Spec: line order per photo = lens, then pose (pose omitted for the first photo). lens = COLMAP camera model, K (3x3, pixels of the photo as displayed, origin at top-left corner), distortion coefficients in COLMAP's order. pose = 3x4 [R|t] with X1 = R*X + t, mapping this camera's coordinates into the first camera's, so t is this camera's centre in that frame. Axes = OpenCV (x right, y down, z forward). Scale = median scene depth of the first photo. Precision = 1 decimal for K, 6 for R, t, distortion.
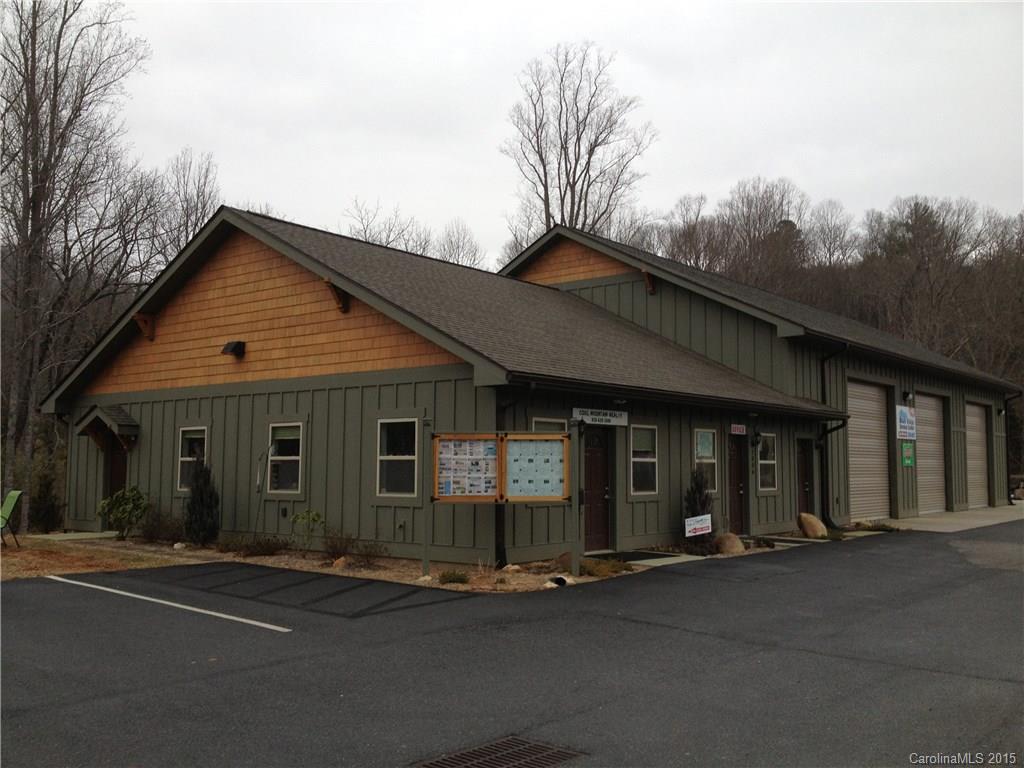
lens RADIAL K [[929.5, 0, 499.9], [0, 929.5, 376.4], [0, 0, 1]] dist [0.115489, -0.246784]
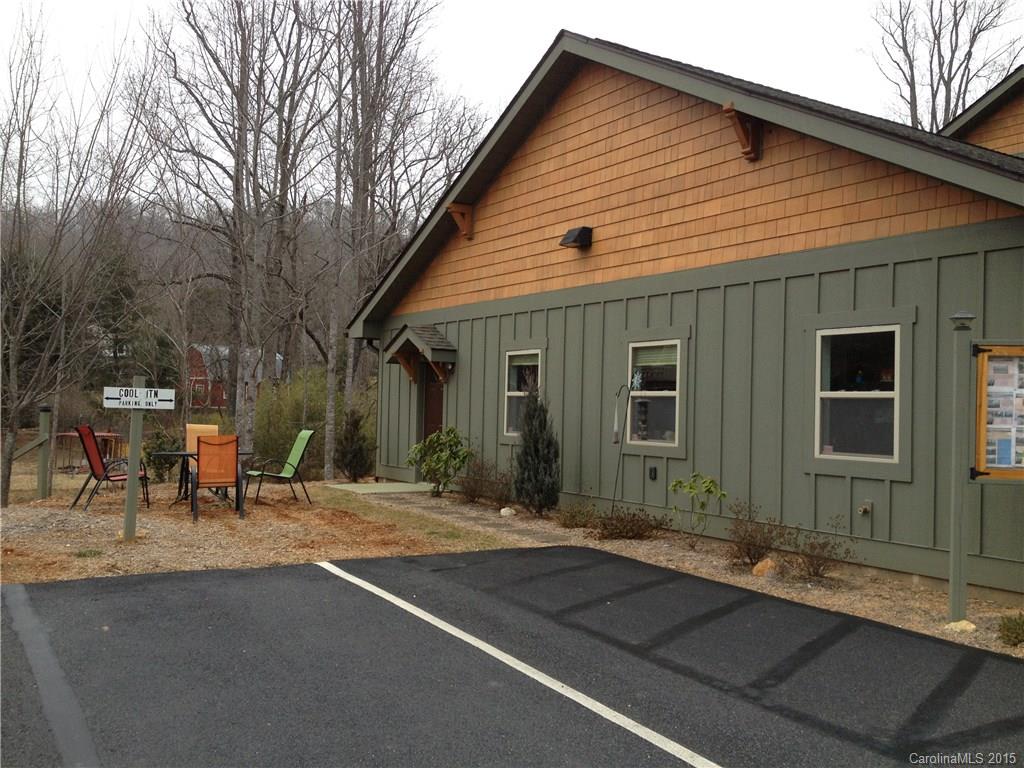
lens RADIAL K [[918.6, 0, 509.1], [0, 918.6, 363.8], [0, 0, 1]] dist [0.143499, -0.214461]
pose [[0.948808, 0.005380, -0.315808, -0.108358], [0.007621, 0.999174, 0.039917, 0.035317], [0.315762, -0.040280, 0.947983, 0.309725]]
